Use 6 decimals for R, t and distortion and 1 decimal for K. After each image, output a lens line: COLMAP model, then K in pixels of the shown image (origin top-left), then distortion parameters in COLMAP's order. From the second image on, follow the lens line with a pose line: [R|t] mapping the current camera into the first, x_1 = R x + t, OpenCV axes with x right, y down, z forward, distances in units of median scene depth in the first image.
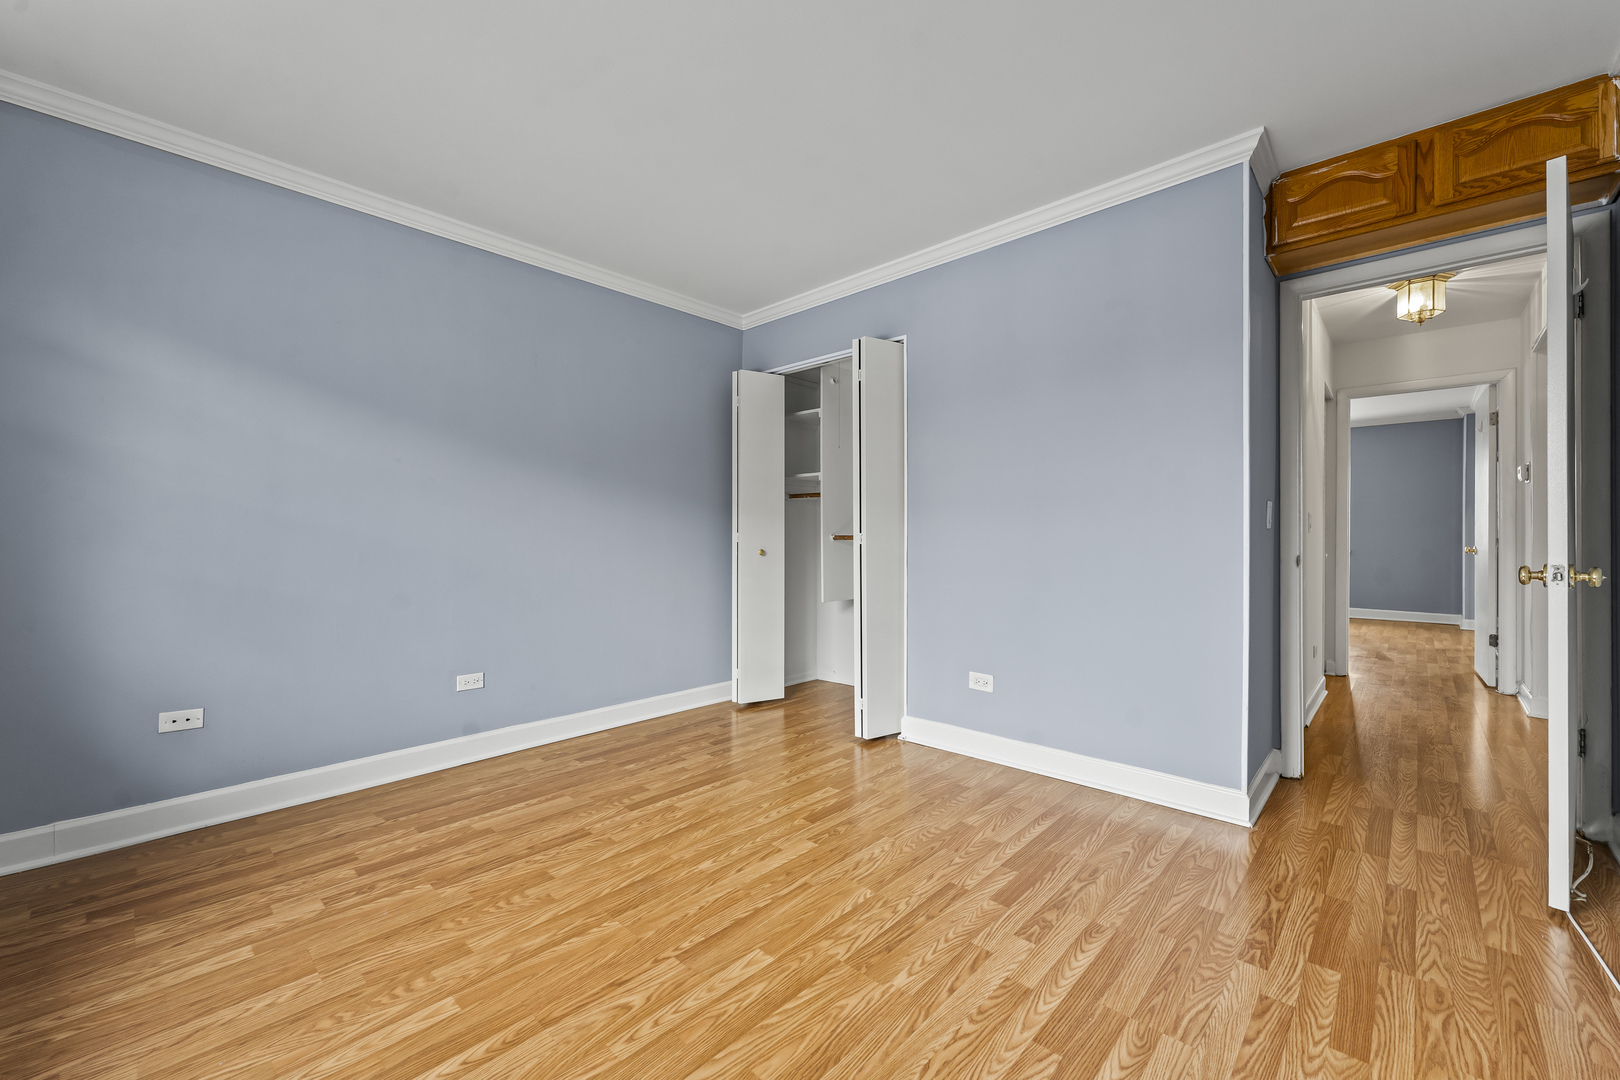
lens RADIAL K [[658.8, 0, 808.2], [0, 658.8, 529.0], [0, 0, 1]] dist [-0.000926, -0.000078]
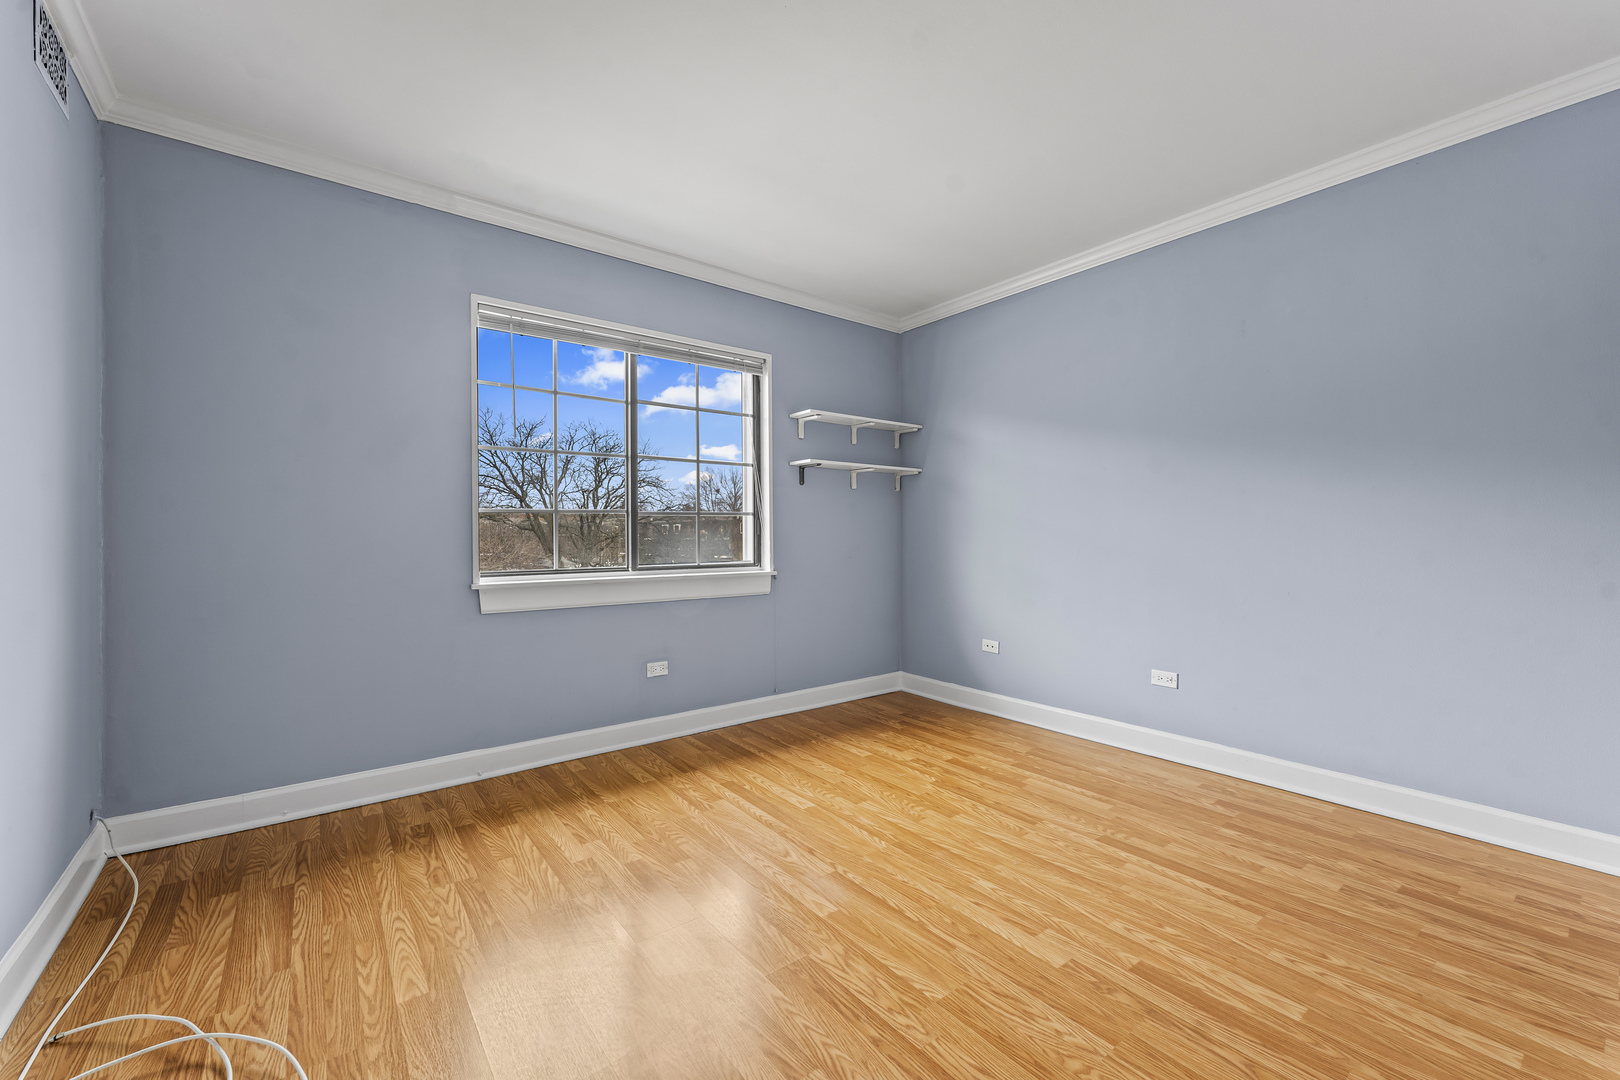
lens RADIAL K [[658.8, 0, 808.2], [0, 658.8, 529.0], [0, 0, 1]] dist [-0.000926, -0.000078]
pose [[-0.174723, -0.006514, -0.984596, 0.781035], [0.013745, 0.999865, -0.009054, 0.006833], [0.984522, -0.015116, -0.174610, 0.878780]]
